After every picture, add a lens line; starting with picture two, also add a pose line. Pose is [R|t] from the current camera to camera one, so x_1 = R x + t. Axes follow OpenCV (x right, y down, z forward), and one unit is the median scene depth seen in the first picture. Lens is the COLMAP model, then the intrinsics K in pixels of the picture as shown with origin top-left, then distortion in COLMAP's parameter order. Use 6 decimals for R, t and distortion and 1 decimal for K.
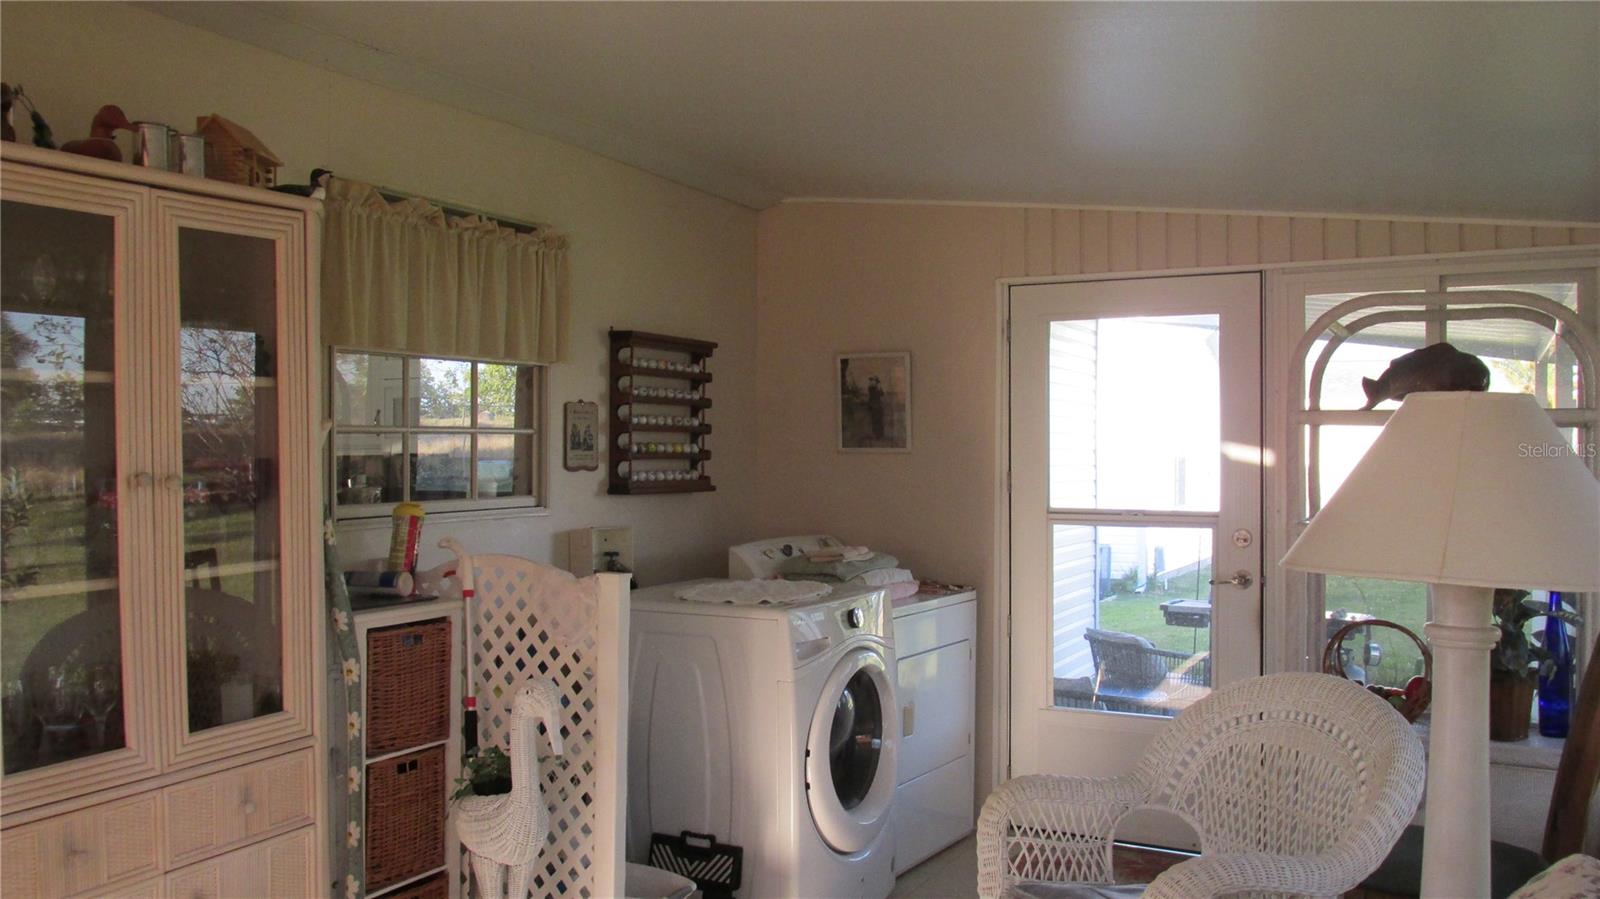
lens RADIAL K [[1326.5, 0, 800.0], [0, 1326.5, 449.5], [0, 0, 1]] dist [-0.035447, 0.005172]
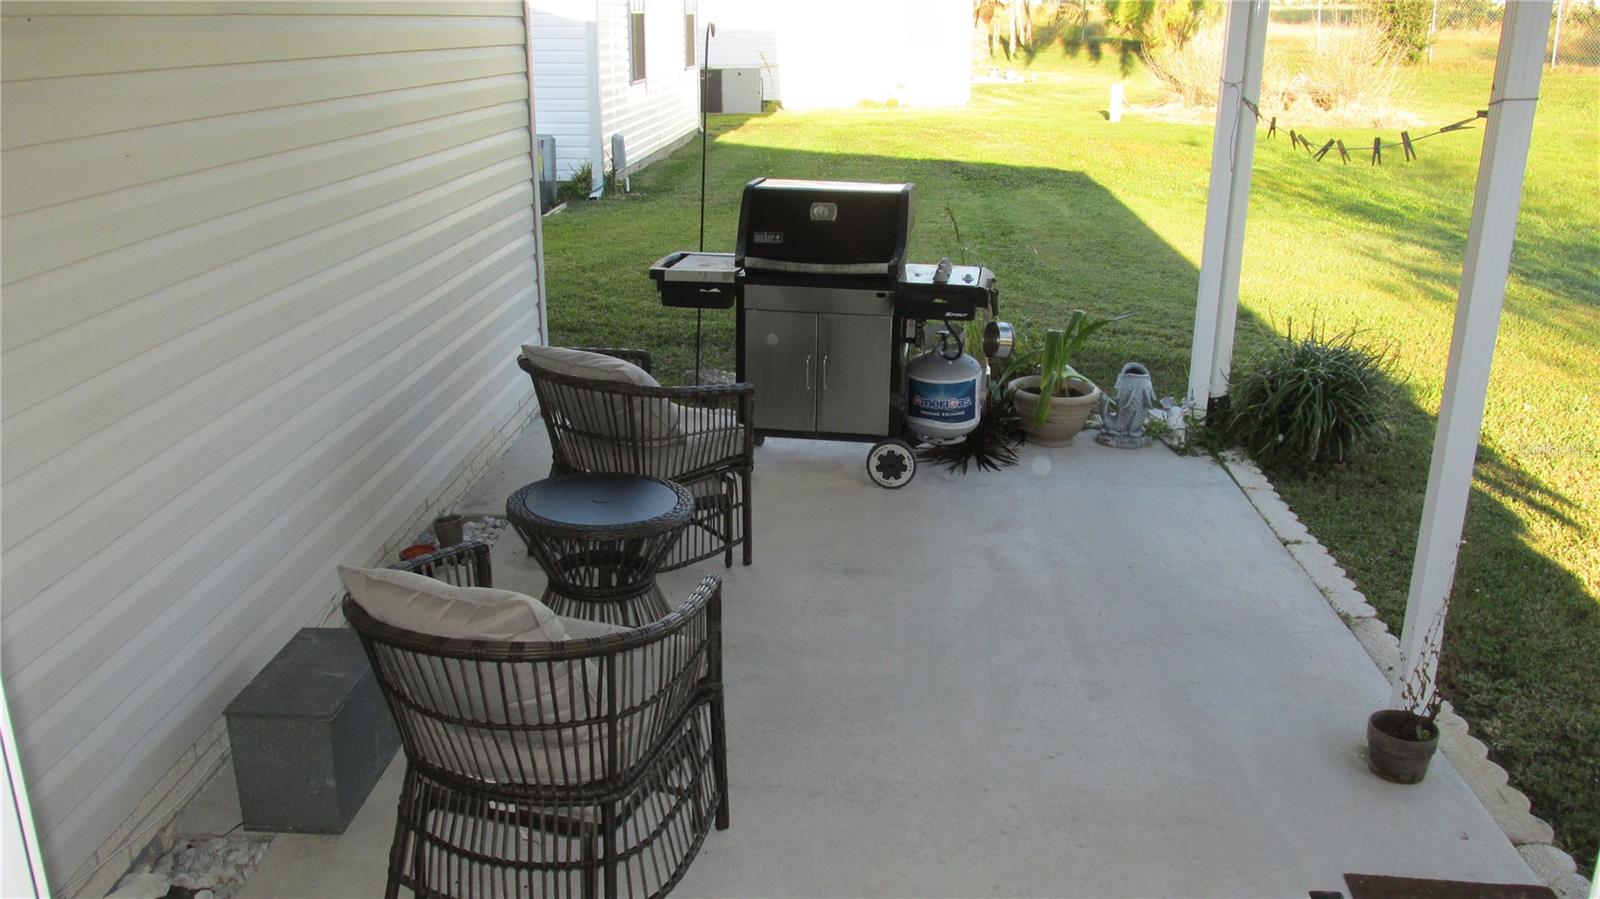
lens RADIAL K [[1326.5, 0, 800.0], [0, 1326.5, 449.5], [0, 0, 1]] dist [-0.035447, 0.005172]
pose [[0.915581, -0.136912, 0.378110, 0.198474], [0.009896, 0.947644, 0.319176, 0.013648], [-0.402013, -0.288490, 0.868999, 0.871473]]
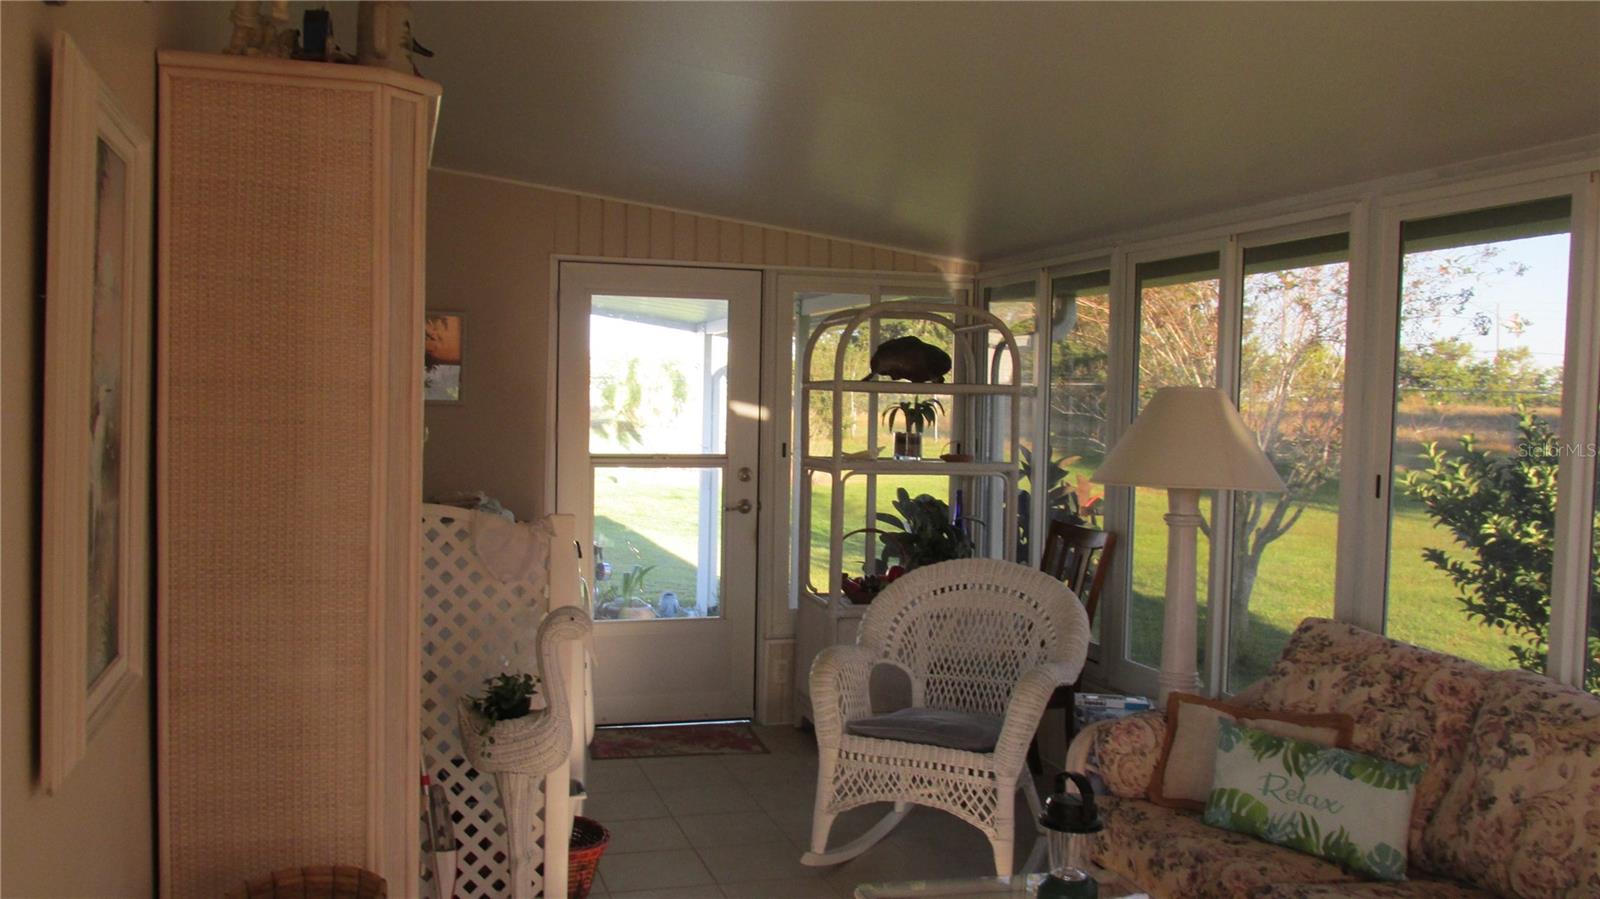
lens RADIAL K [[1326.5, 0, 800.0], [0, 1326.5, 449.5], [0, 0, 1]] dist [-0.035447, 0.005172]
pose [[0.705985, -0.012428, 0.708117, -0.526950], [-0.018112, 0.999202, 0.035595, -0.005046], [-0.707995, -0.037955, 0.705197, 0.037702]]
